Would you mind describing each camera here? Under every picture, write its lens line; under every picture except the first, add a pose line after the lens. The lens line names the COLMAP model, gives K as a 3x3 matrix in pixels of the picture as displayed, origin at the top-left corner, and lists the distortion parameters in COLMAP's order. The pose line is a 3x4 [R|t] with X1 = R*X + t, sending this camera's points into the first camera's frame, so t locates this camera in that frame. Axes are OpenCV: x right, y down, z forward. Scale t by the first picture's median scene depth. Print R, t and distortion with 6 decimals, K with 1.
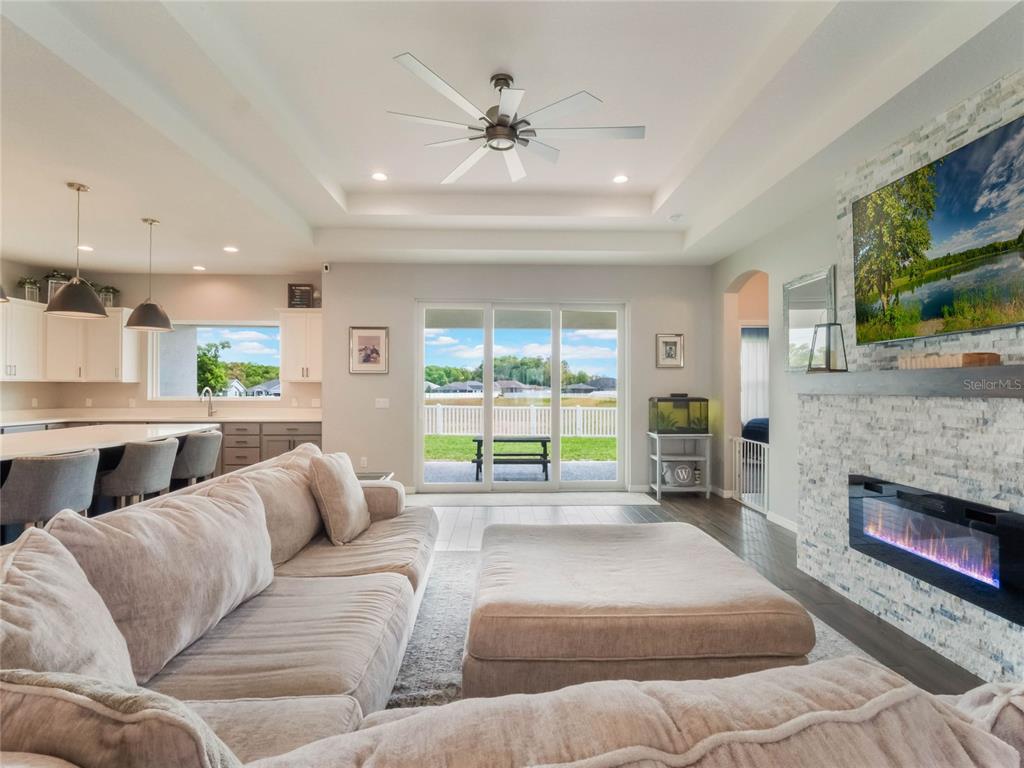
lens RADIAL K [[508.0, 0, 513.4], [0, 508.0, 385.6], [0, 0, 1]] dist [-0.005317, -0.004003]
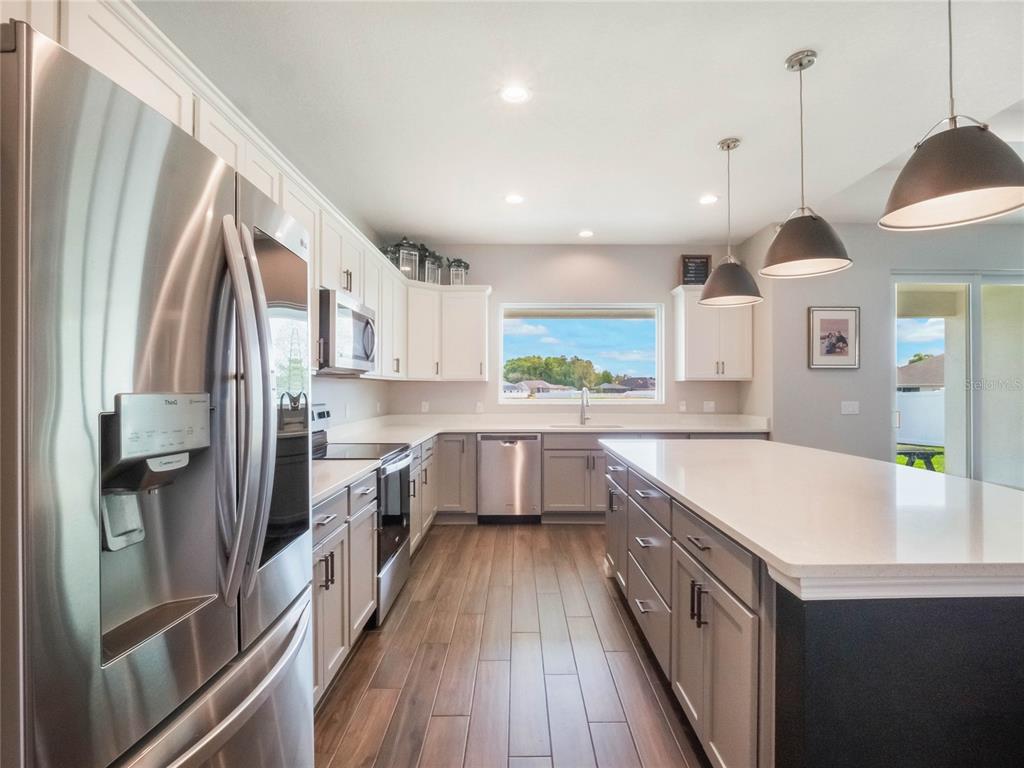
lens RADIAL K [[508.0, 0, 517.9], [0, 508.0, 381.7], [0, 0, 1]] dist [-0.005317, -0.004003]
pose [[0.999485, -0.003294, -0.031935, -0.735957], [0.003037, 0.999963, -0.008091, 0.000657], [0.031961, 0.007990, 0.999457, 0.230996]]
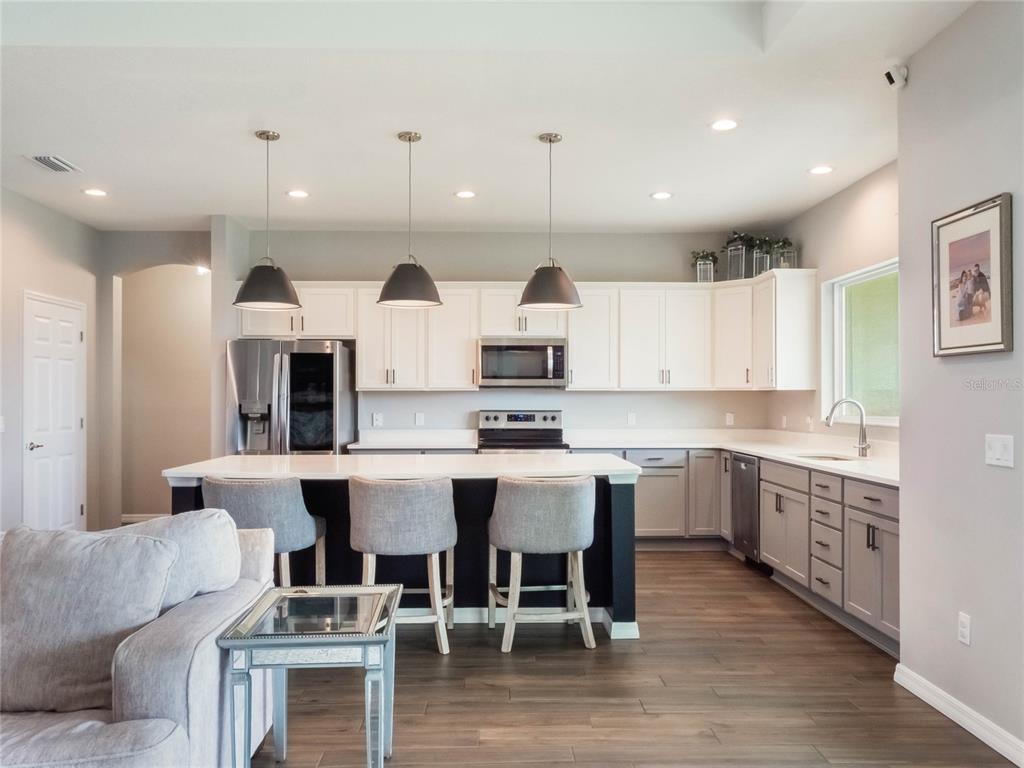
lens RADIAL K [[804.2, 0, 511.6], [0, 804.2, 387.0], [0, 0, 1]] dist [-0.008830, 0.001318]
pose [[-0.007602, -0.015551, -0.999850, 0.220073], [0.005003, 0.999866, -0.015590, 0.003151], [0.999959, -0.005121, -0.007524, 0.720327]]
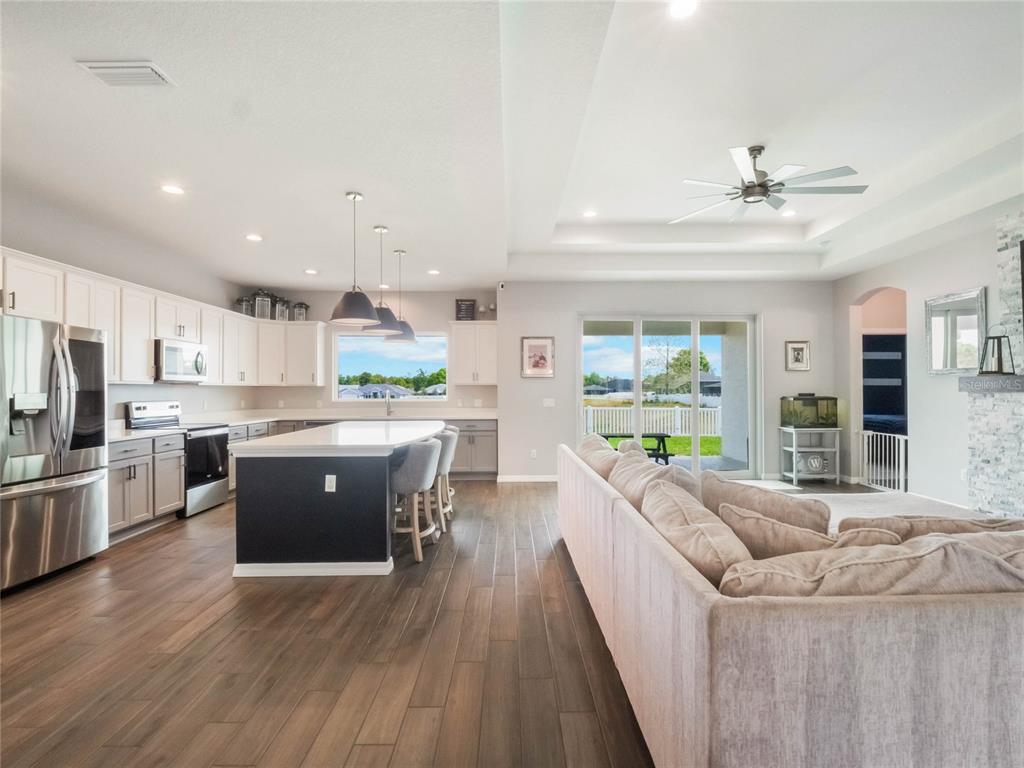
lens RADIAL K [[508.0, 0, 517.2], [0, 508.0, 386.5], [0, 0, 1]] dist [-0.005317, -0.004003]
pose [[0.999838, -0.005784, -0.017047, -0.313544], [0.005752, 0.999982, -0.001903, -0.000997], [0.017058, 0.001804, 0.999853, -0.154723]]
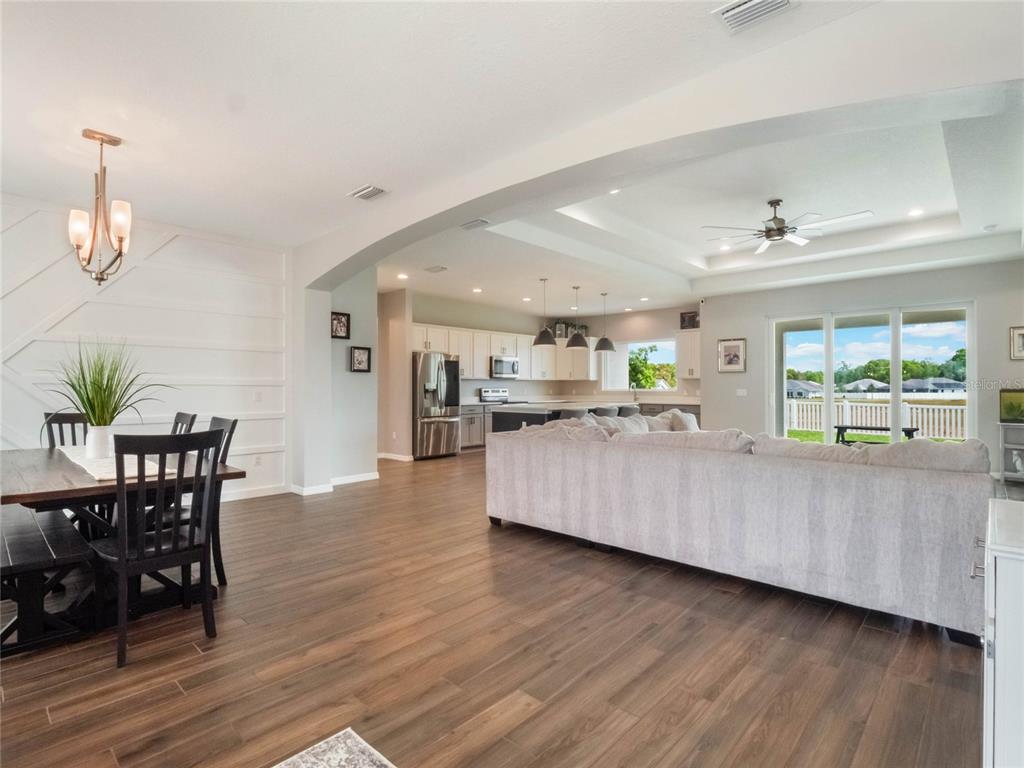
lens RADIAL K [[508.0, 0, 514.7], [0, 508.0, 382.1], [0, 0, 1]] dist [-0.005317, -0.004003]
pose [[0.708337, -0.008681, -0.705821, 0.288616], [0.004979, 0.999961, -0.007302, 0.012435], [0.705857, 0.001658, 0.708353, -0.438507]]
